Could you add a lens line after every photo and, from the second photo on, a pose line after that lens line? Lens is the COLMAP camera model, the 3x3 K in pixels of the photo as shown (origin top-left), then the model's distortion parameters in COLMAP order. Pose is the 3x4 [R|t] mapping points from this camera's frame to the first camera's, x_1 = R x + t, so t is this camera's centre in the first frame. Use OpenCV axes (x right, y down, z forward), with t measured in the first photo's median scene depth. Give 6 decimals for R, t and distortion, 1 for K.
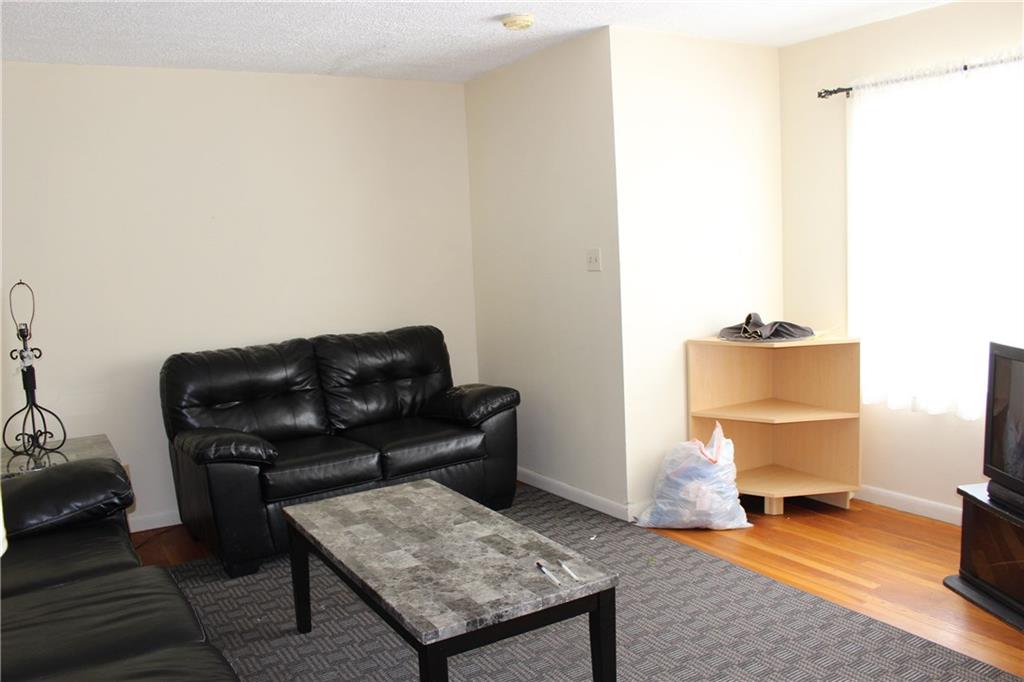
lens RADIAL K [[845.3, 0, 512.0], [0, 845.3, 341.0], [0, 0, 1]] dist [-0.102868, 0.004835]
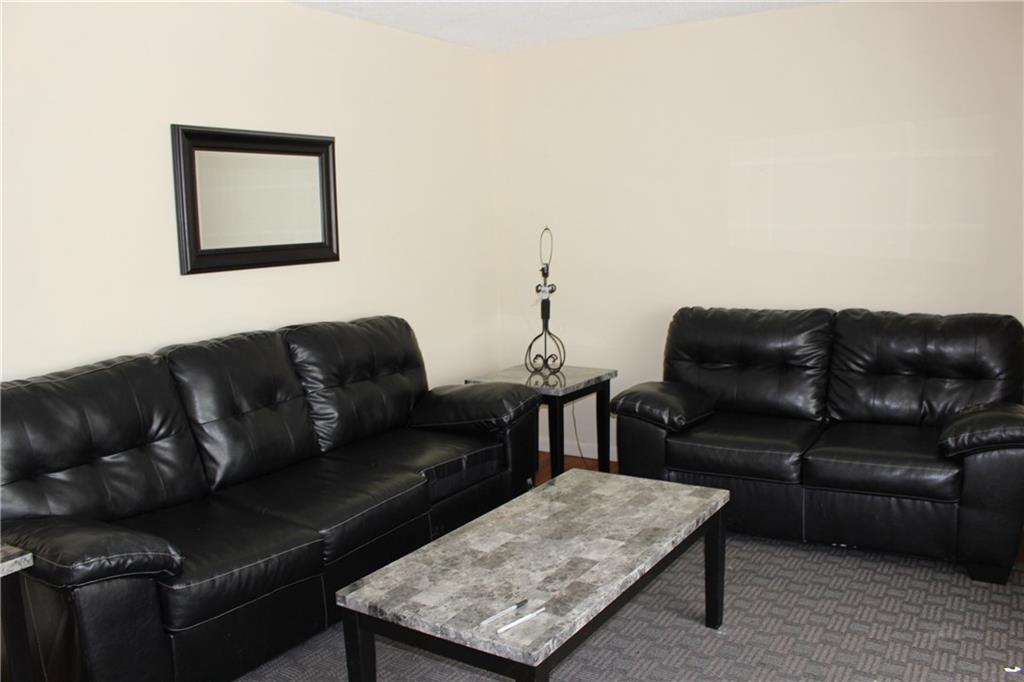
lens RADIAL K [[845.3, 0, 512.0], [0, 845.3, 341.0], [0, 0, 1]] dist [-0.102868, 0.004835]
pose [[0.437654, 0.163811, -0.884096, 0.547212], [-0.096808, 0.986133, 0.134795, -0.078933], [0.893917, 0.026594, 0.447443, 0.454922]]
